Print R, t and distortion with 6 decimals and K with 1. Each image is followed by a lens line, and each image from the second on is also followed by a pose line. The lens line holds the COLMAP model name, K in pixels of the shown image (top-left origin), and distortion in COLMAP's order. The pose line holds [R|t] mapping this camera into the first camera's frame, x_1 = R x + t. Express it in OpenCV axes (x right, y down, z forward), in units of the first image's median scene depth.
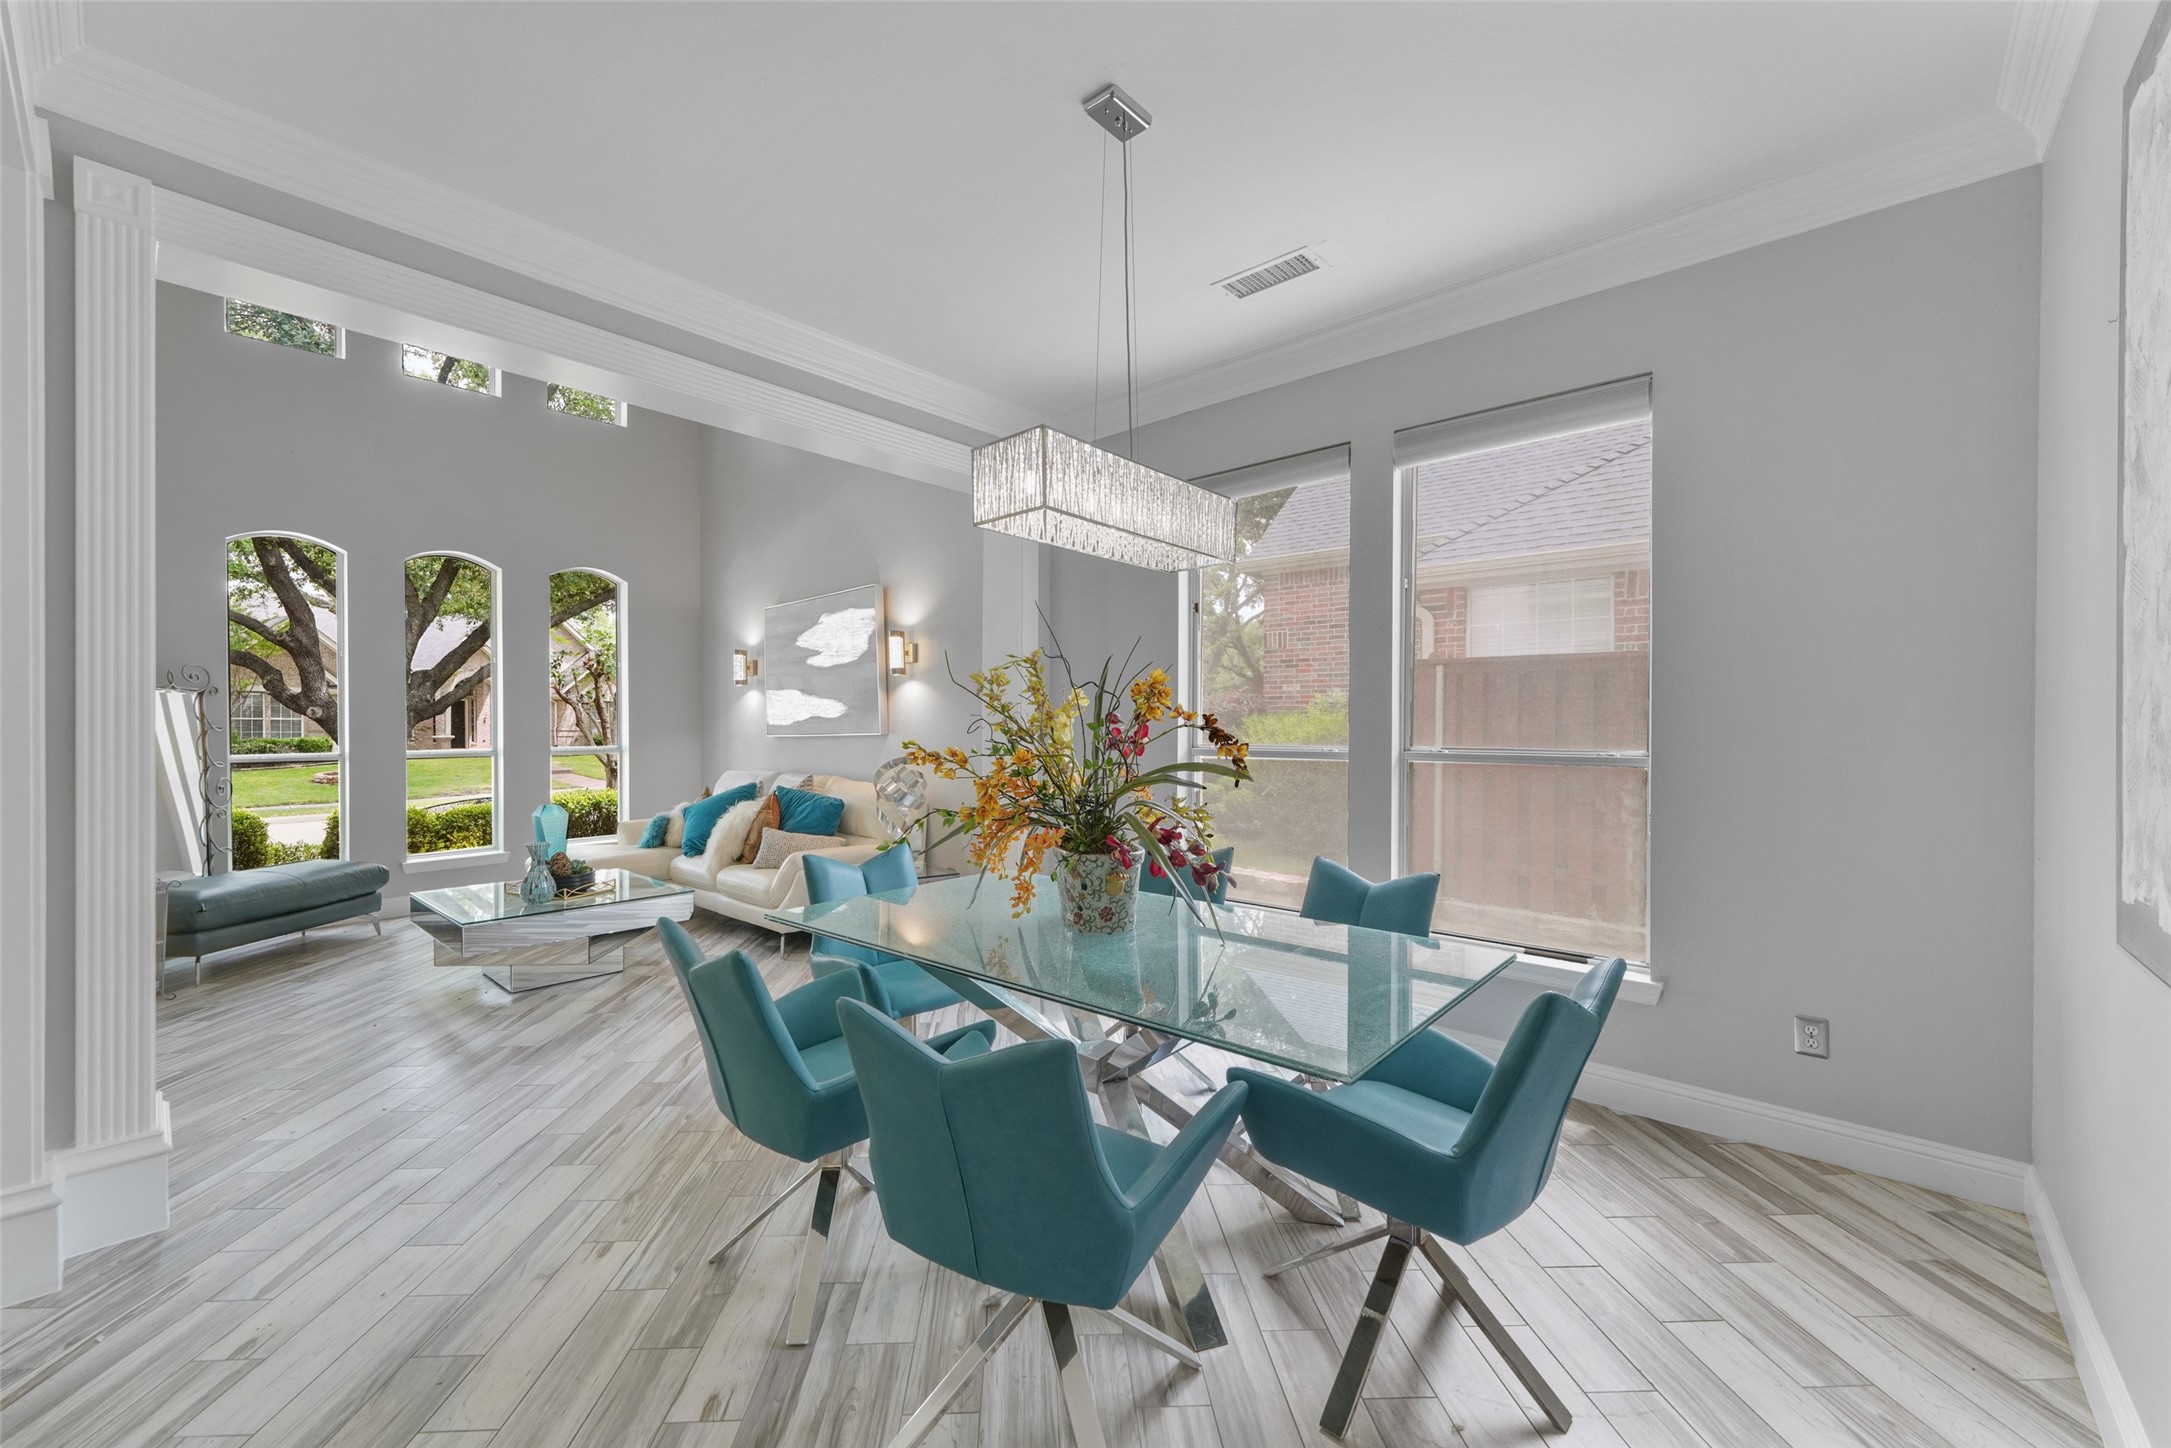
lens RADIAL K [[863.7, 0, 1079.3], [0, 863.7, 718.5], [0, 0, 1]] dist [0.002750, -0.000151]
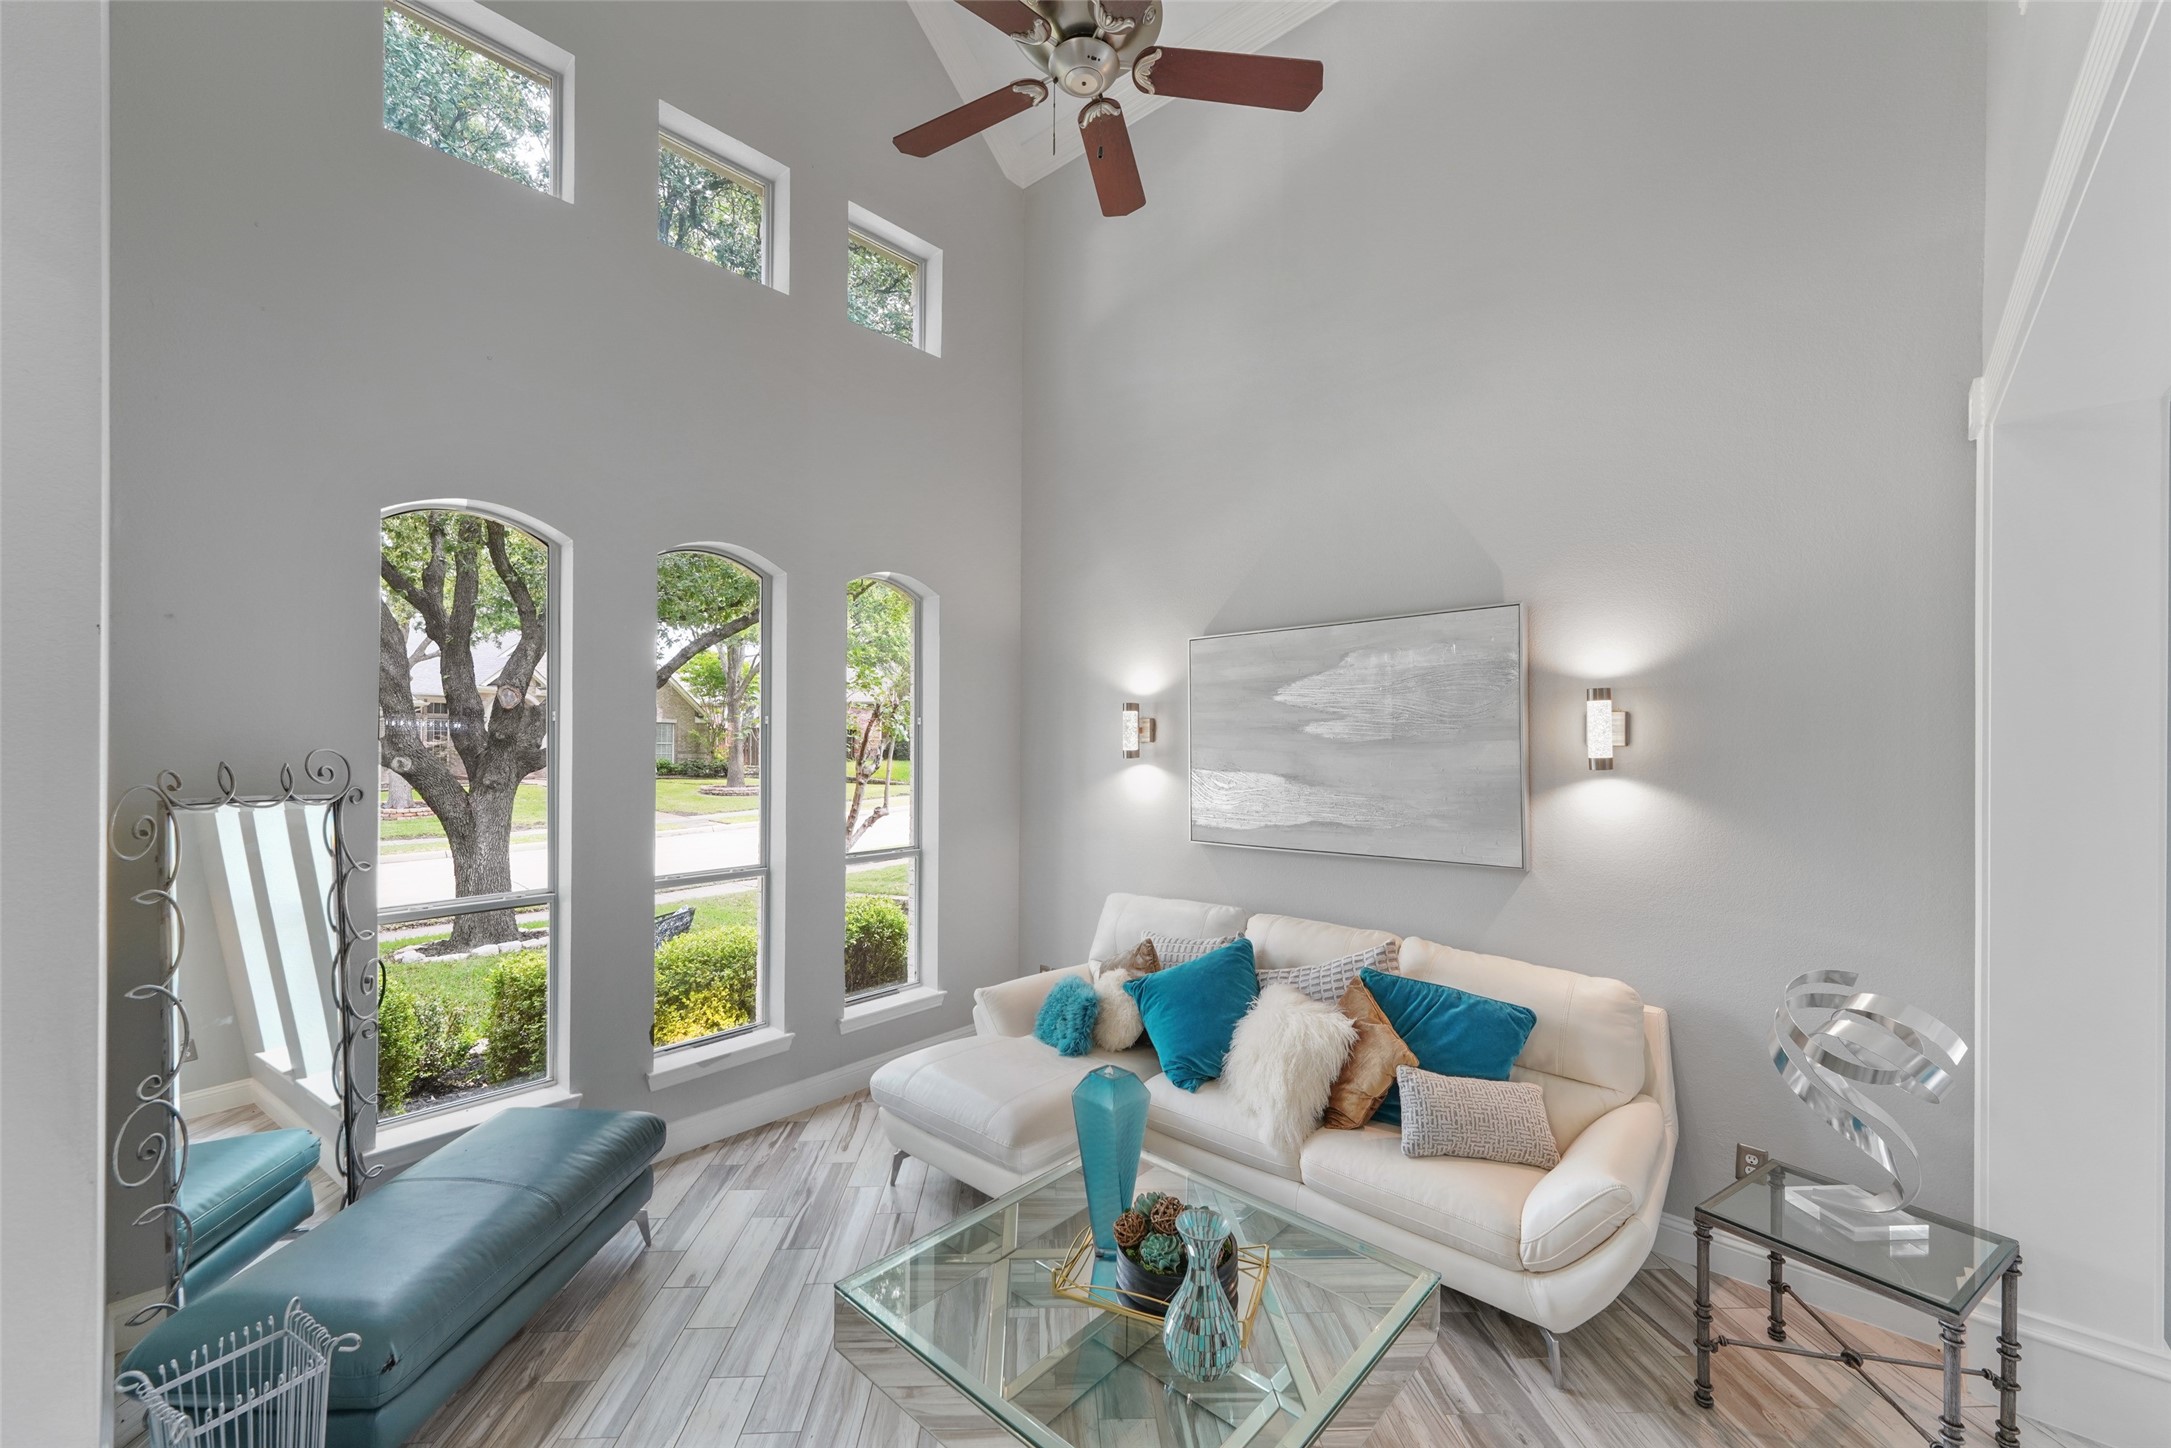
lens RADIAL K [[863.7, 0, 1074.3], [0, 863.7, 731.8], [0, 0, 1]] dist [0.002750, -0.000151]
pose [[0.999950, 0.005460, -0.008370, -0.475001], [-0.005476, 0.999983, -0.001895, -0.063128], [0.008360, 0.001941, 0.999963, 0.403853]]
